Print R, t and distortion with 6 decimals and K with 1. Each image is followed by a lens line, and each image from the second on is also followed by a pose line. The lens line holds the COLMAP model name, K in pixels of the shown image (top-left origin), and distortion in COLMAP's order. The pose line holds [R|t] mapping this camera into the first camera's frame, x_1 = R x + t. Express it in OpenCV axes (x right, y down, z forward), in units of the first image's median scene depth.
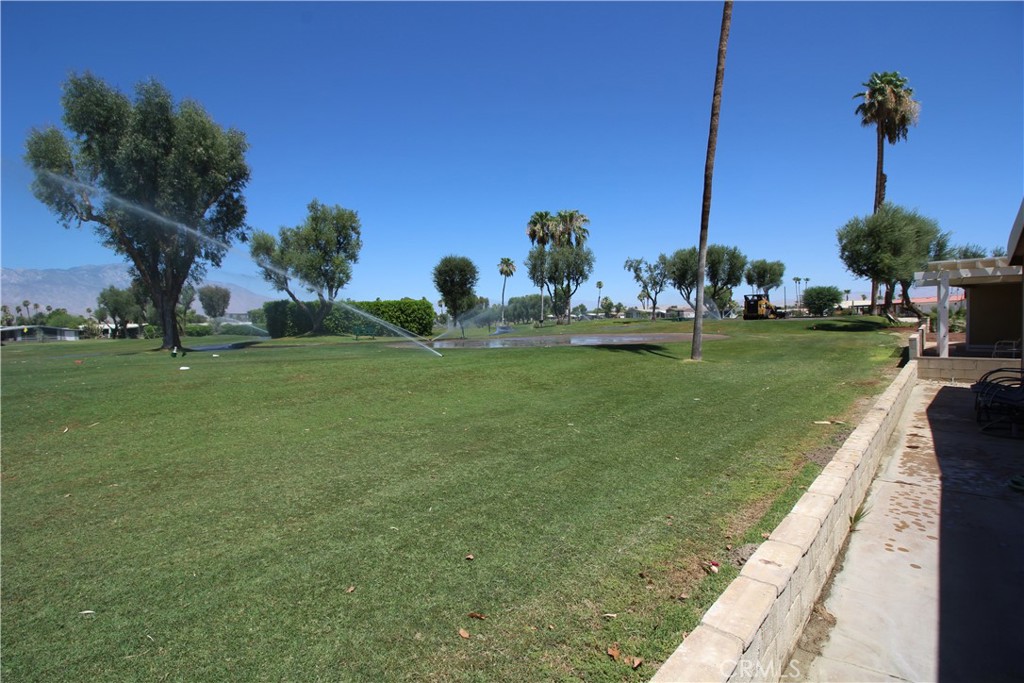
lens RADIAL K [[474.4, 0, 511.9], [0, 474.4, 338.4], [0, 0, 1]] dist [-0.013660, -0.005865]
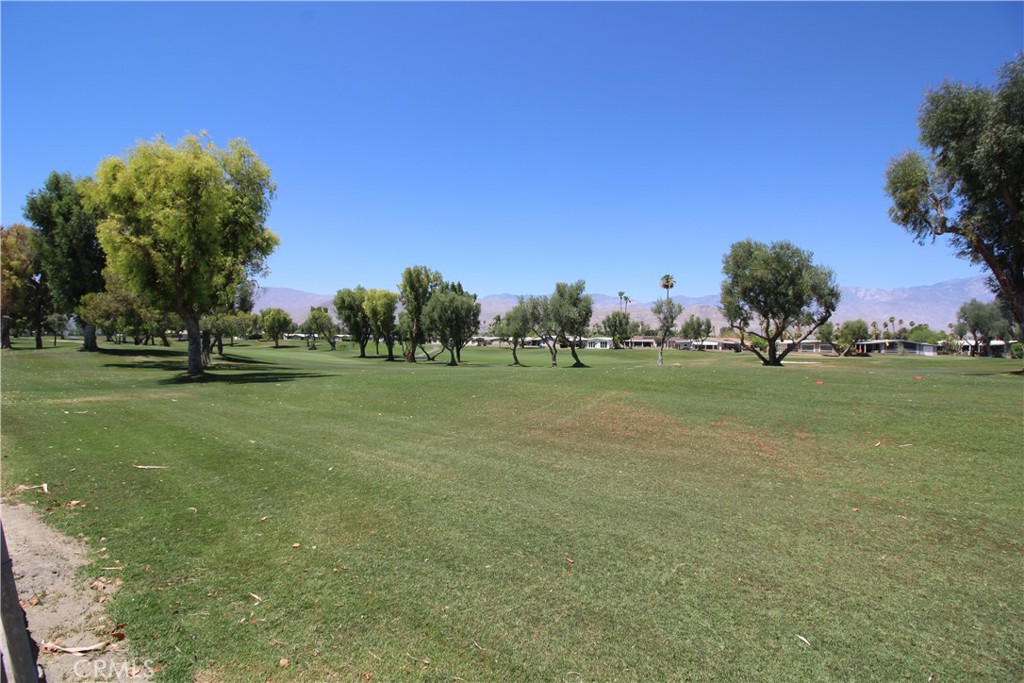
lens RADIAL K [[474.4, 0, 506.4], [0, 474.4, 336.1], [0, 0, 1]] dist [-0.013660, -0.005865]
pose [[0.070800, 0.014821, -0.997380, 0.000136], [-0.052277, 0.998571, 0.011128, -0.001617], [0.996120, 0.051352, 0.071474, 0.024809]]
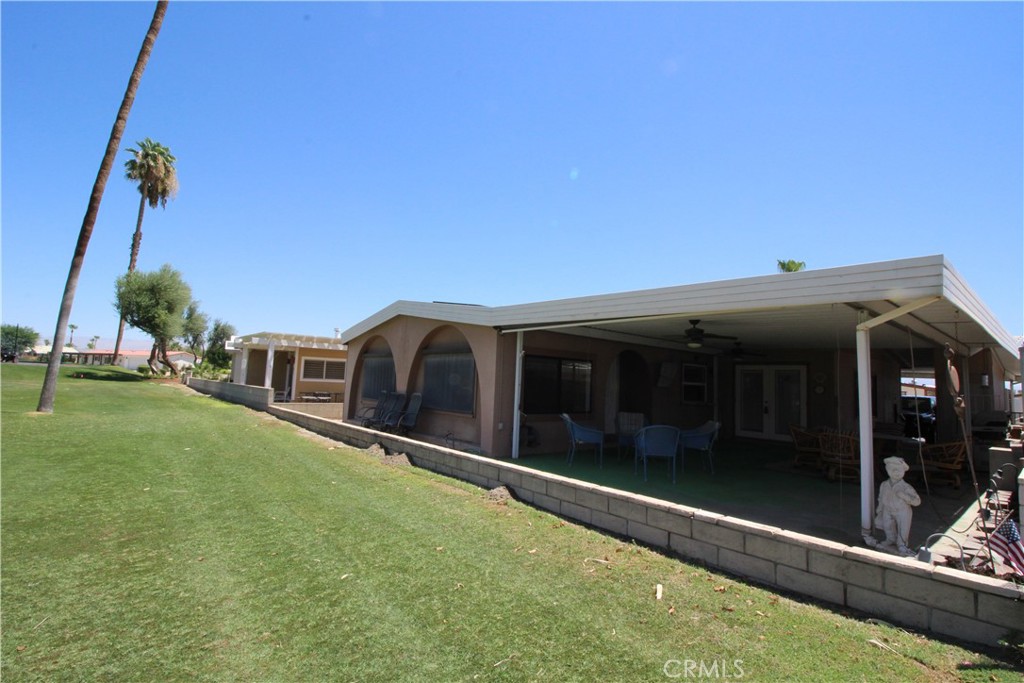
lens RADIAL K [[474.4, 0, 512.7], [0, 474.4, 335.2], [0, 0, 1]] dist [-0.013660, -0.005865]
pose [[0.112280, 0.125354, 0.985738, -0.146237], [-0.010525, 0.992105, -0.124964, 0.002769], [-0.993621, 0.003657, 0.112713, 0.064026]]
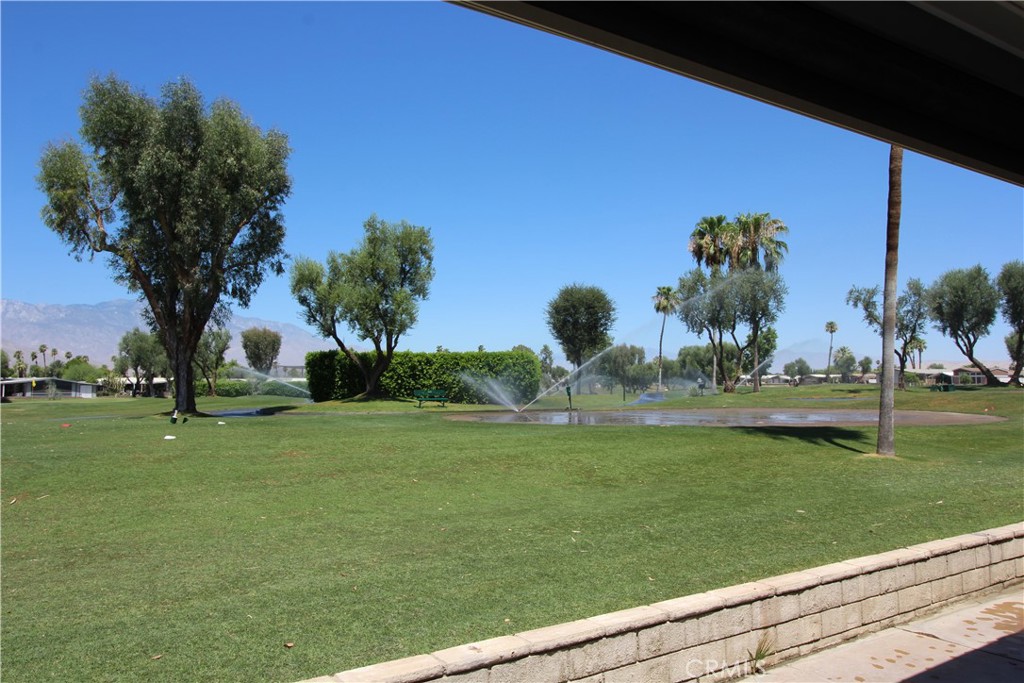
lens RADIAL K [[738.9, 0, 512.8], [0, 738.9, 332.2], [0, 0, 1]] dist [0.012304, -0.008065]
pose [[0.969411, 0.003070, -0.245424, 0.072945], [-0.028413, 0.994603, -0.099791, -0.002329], [0.243793, 0.103712, 0.964266, -0.039309]]
